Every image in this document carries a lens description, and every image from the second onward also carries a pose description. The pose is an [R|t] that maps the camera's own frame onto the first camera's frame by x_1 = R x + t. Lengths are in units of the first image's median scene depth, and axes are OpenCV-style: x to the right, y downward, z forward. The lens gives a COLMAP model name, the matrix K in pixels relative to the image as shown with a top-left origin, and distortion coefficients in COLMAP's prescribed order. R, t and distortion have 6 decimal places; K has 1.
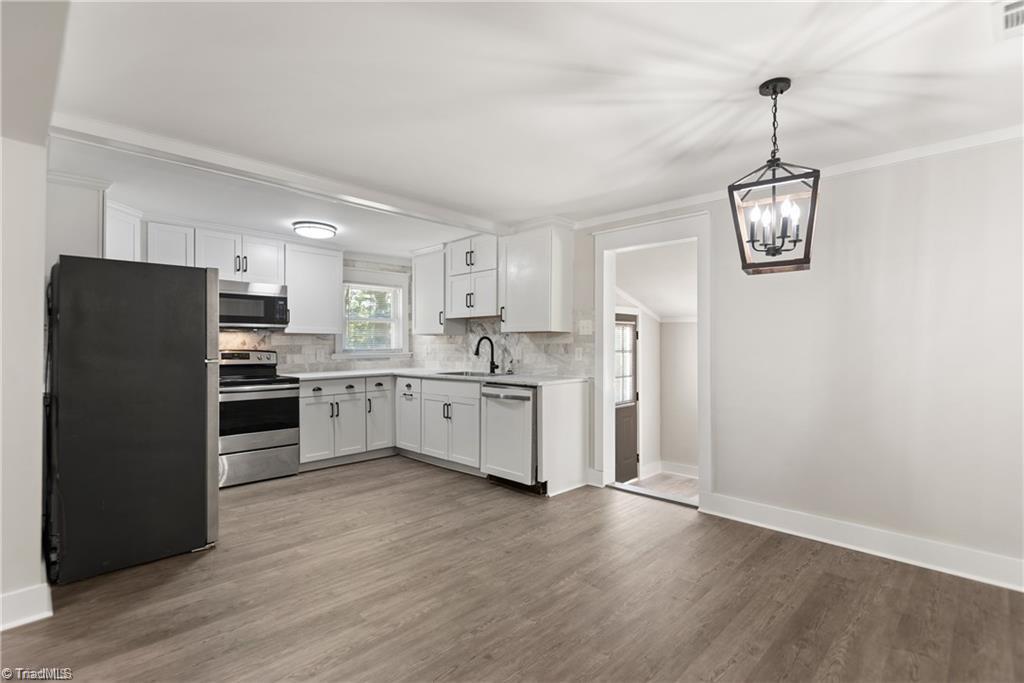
lens RADIAL K [[485.5, 0, 512.0], [0, 485.5, 341.5], [0, 0, 1]] dist [0.000691, -0.000302]
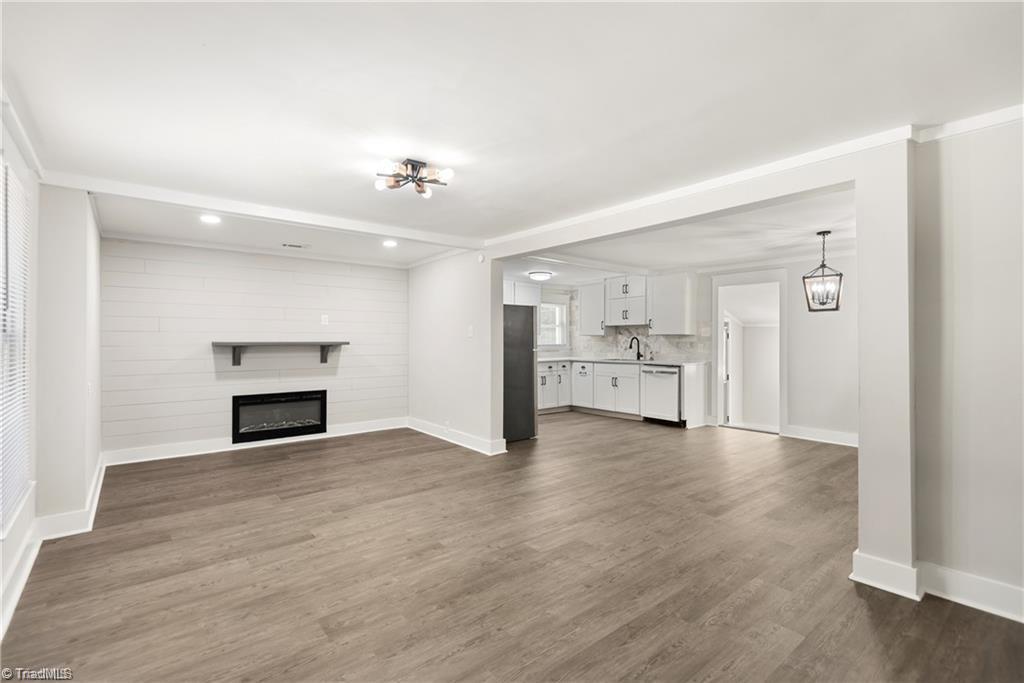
lens RADIAL K [[461.4, 0, 507.4], [0, 461.4, 338.6], [0, 0, 1]] dist [0.003578, 0.000072]
pose [[0.993199, 0.002035, -0.116409, -0.319279], [-0.001794, 0.999996, 0.002175, -0.008104], [0.116413, -0.001951, 0.993199, -0.623014]]
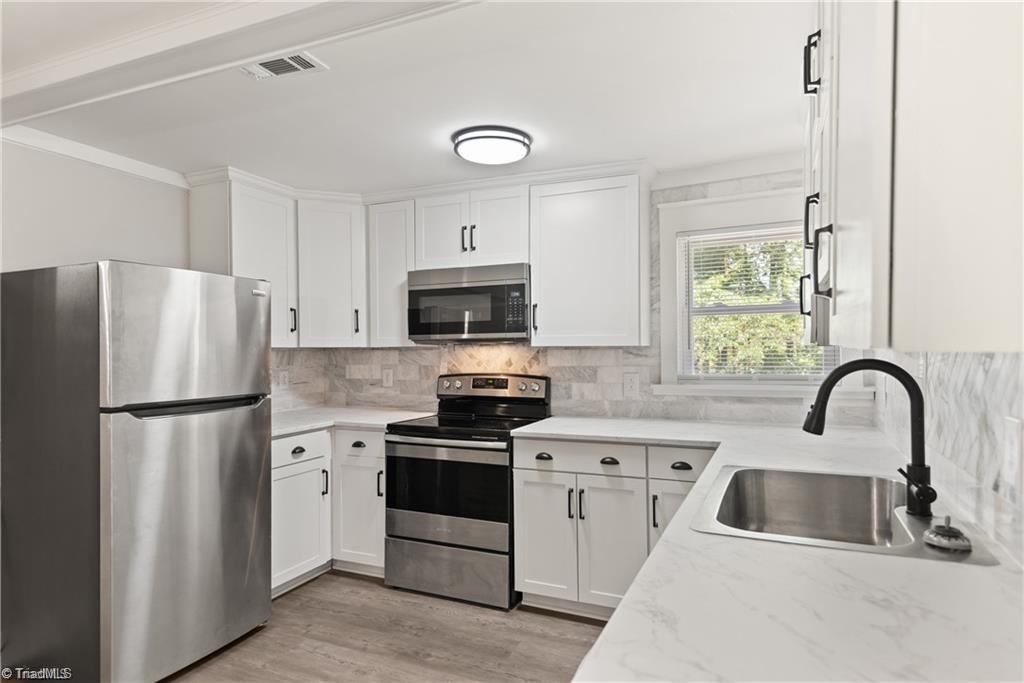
lens RADIAL K [[577.9, 0, 514.0], [0, 577.9, 344.2], [0, 0, 1]] dist [0.000698, -0.000017]
pose [[0.364550, -0.003570, -0.931177, 0.160808], [0.010873, 0.999941, 0.000423, -0.021935], [0.931120, -0.010279, 0.364568, 0.771751]]
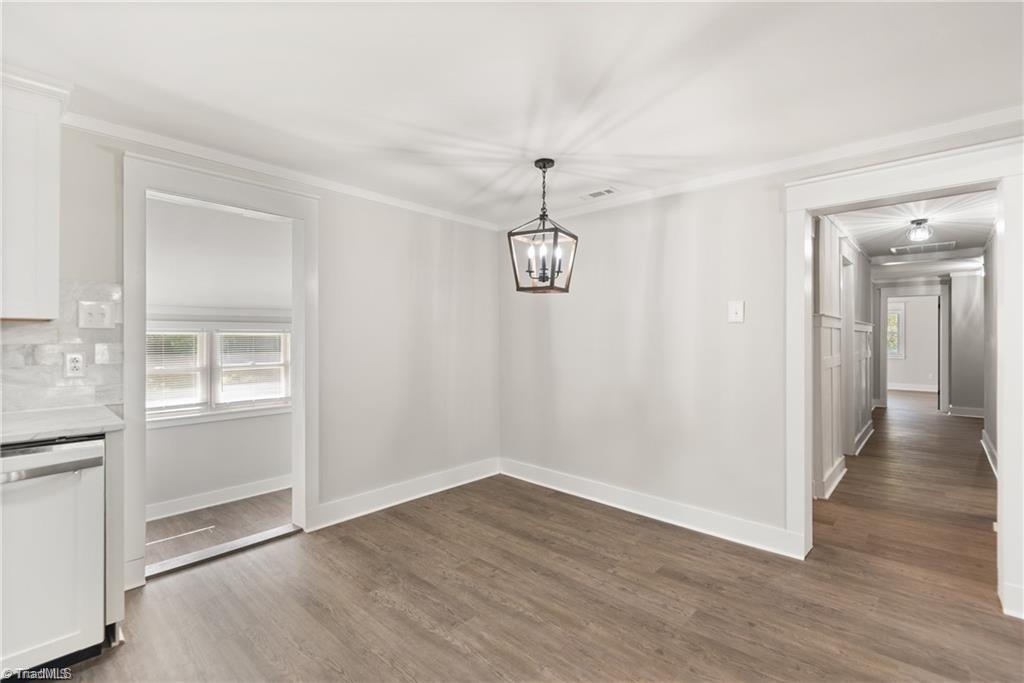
lens RADIAL K [[461.4, 0, 507.4], [0, 461.4, 338.6], [0, 0, 1]] dist [0.003578, 0.000072]
pose [[-0.031716, -0.002504, 0.999494, -0.359361], [-0.006078, 0.999979, 0.002312, -0.005671], [-0.999478, -0.006001, -0.031730, 0.509828]]
